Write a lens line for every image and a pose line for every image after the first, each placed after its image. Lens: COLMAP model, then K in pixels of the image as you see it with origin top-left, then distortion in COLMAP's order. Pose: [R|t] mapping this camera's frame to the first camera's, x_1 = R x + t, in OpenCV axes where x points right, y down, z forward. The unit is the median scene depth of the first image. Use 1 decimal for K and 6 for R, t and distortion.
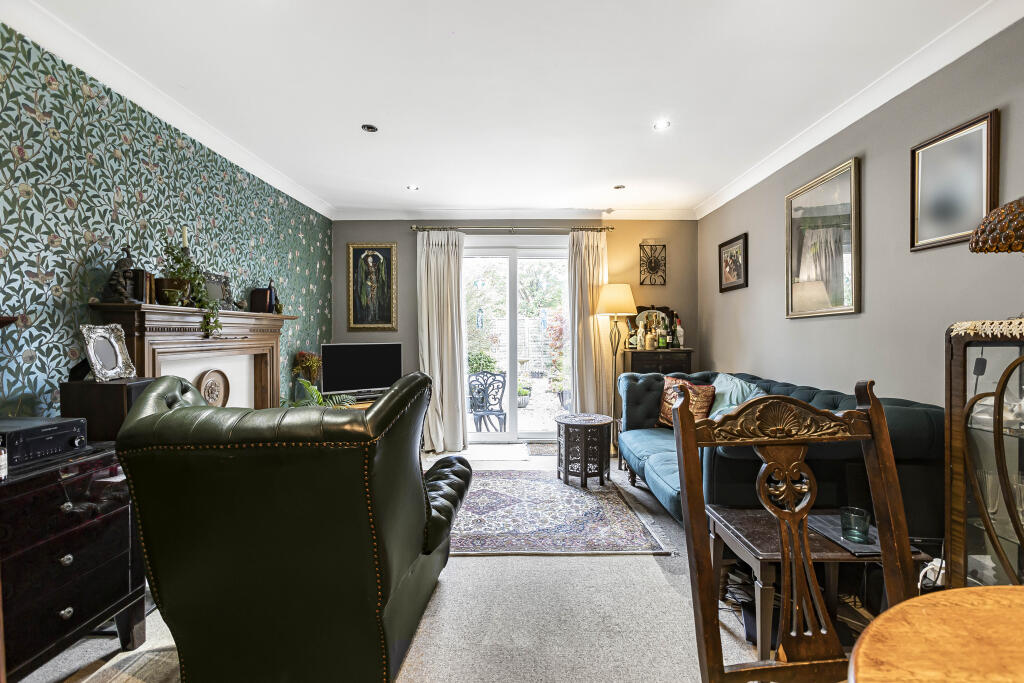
lens RADIAL K [[469.6, 0, 526.1], [0, 469.6, 345.9], [0, 0, 1]] dist [-0.001274, 0.000626]
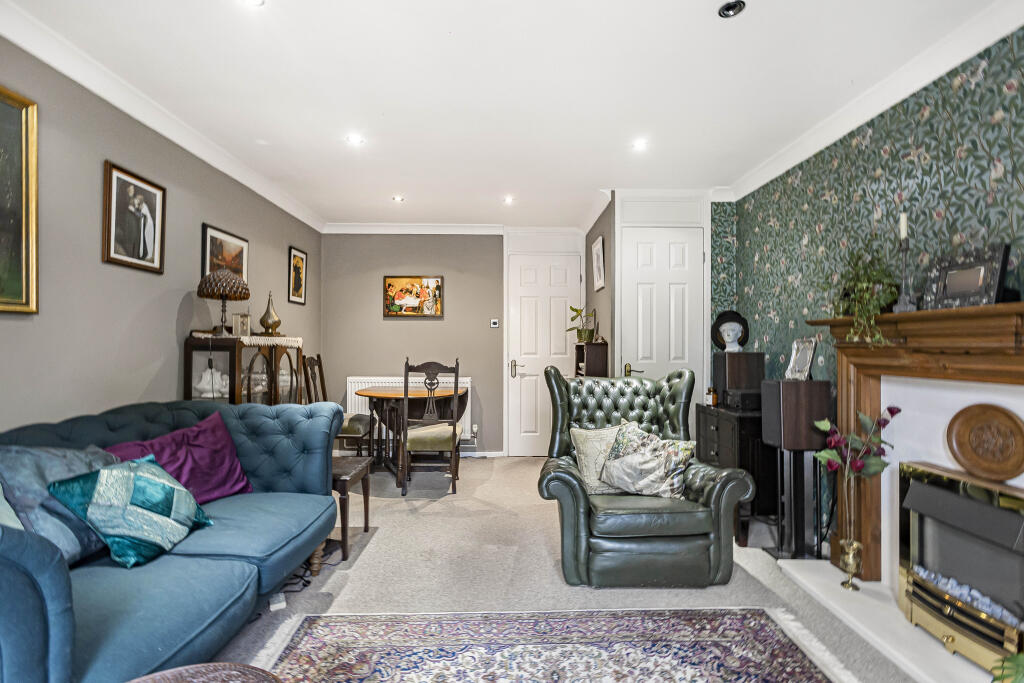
lens RADIAL K [[469.6, 0, 526.1], [0, 469.6, 345.9], [0, 0, 1]] dist [-0.001274, 0.000626]
pose [[-0.999752, -0.001590, -0.022218, -0.033588], [-0.002337, 0.999432, 0.033633, -0.028150], [0.022152, 0.033677, -0.999187, 0.994649]]
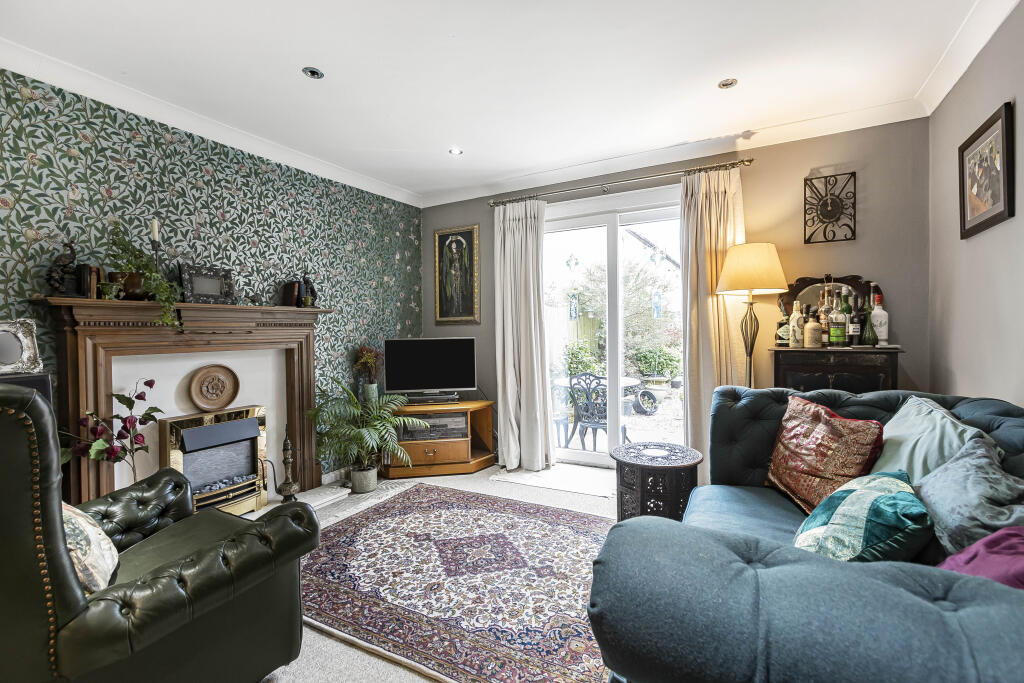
lens RADIAL K [[467.4, 0, 512.0], [0, 467.4, 341.5], [0, 0, 1]] dist [0.002077, 0.001520]
pose [[0.868156, 0.001273, -0.496289, 0.225979], [-0.001000, 0.999999, 0.000815, 0.000241], [0.496290, -0.000211, 0.868157, 0.283883]]
